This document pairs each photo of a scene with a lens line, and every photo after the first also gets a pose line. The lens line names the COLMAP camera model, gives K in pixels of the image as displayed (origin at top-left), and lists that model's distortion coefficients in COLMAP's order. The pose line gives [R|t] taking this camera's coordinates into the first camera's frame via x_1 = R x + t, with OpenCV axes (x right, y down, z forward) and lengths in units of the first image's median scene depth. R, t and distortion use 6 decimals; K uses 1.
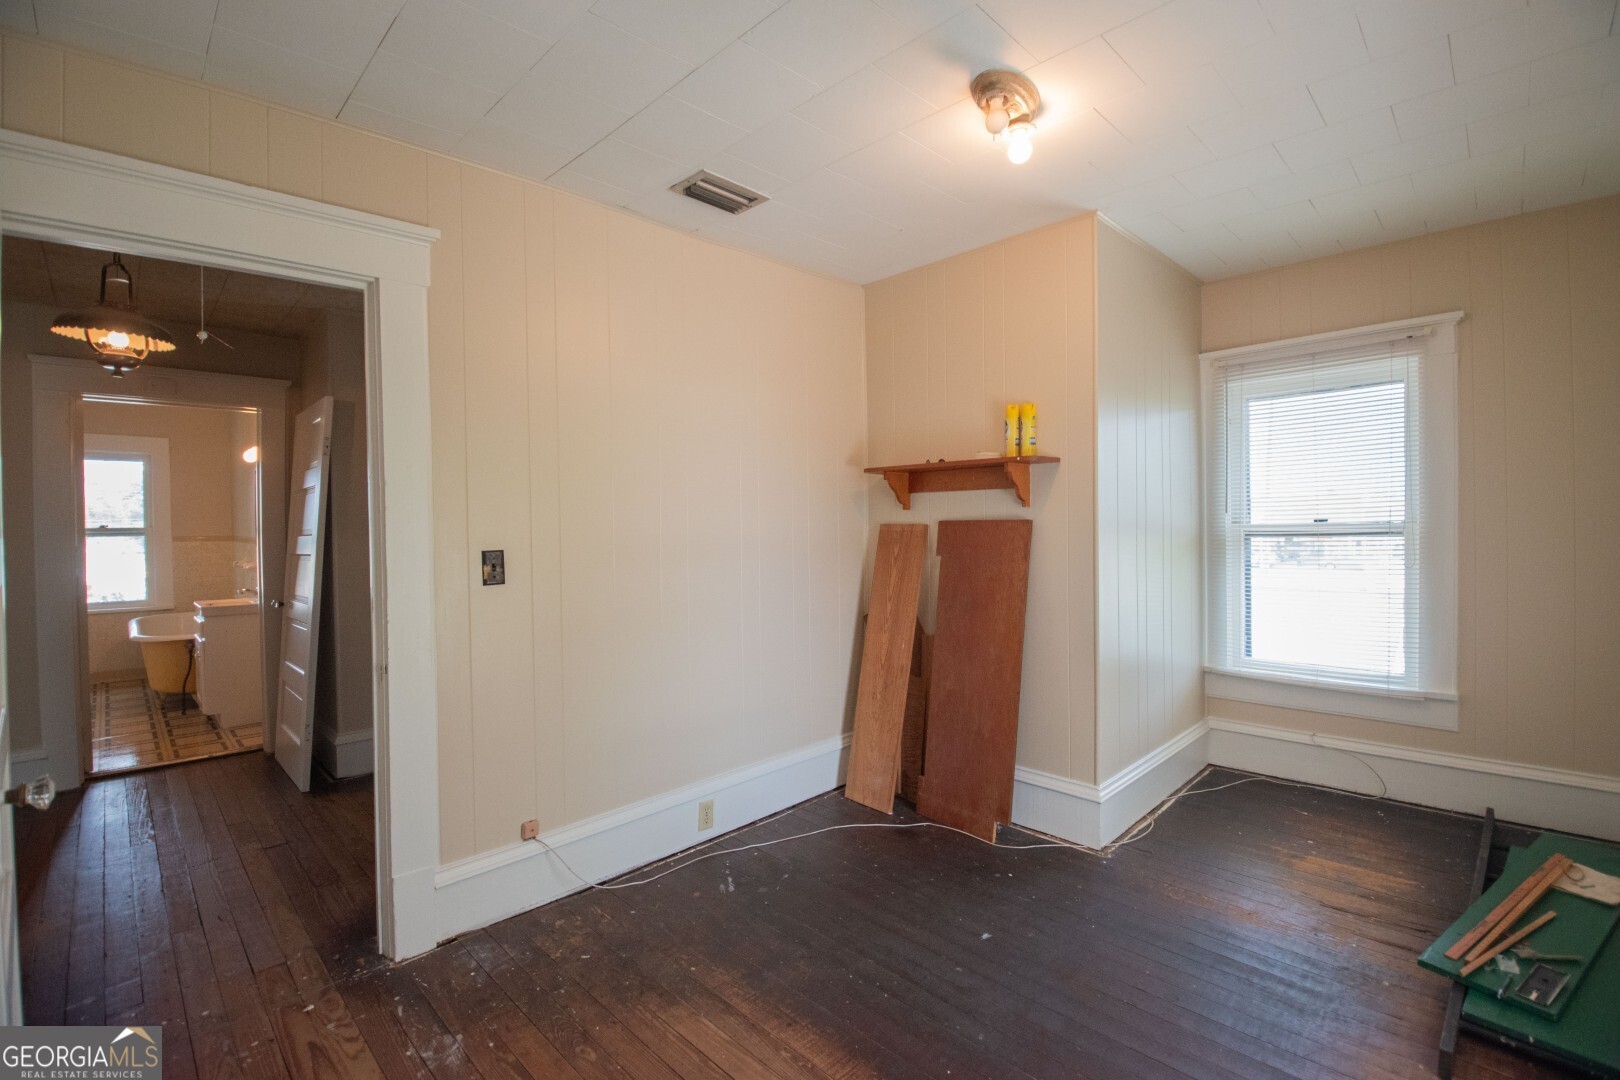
lens RADIAL K [[716.7, 0, 820.3], [0, 716.7, 529.2], [0, 0, 1]] dist [0.000651, -0.015060]
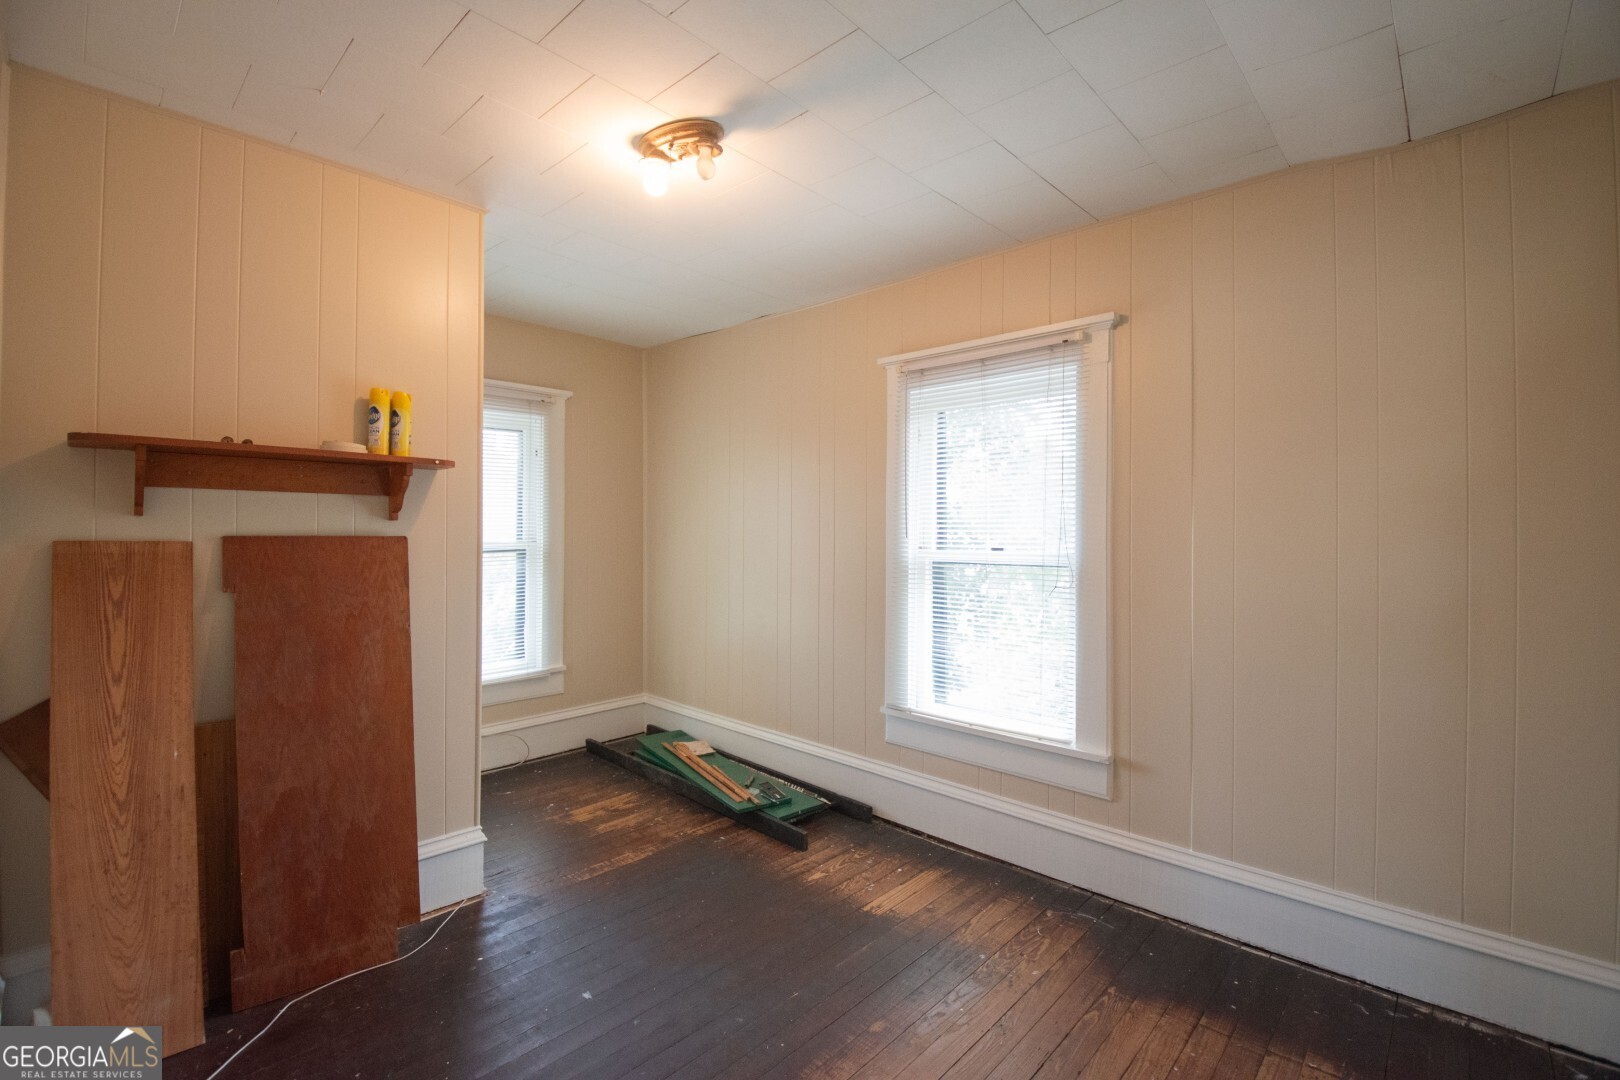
lens RADIAL K [[716.7, 0, 820.3], [0, 716.7, 529.2], [0, 0, 1]] dist [0.000651, -0.015060]
pose [[-0.047453, 0.021661, 0.998639, -0.503696], [0.008453, 0.999738, -0.021283, -0.000164], [-0.998838, 0.007431, -0.047624, 0.535998]]
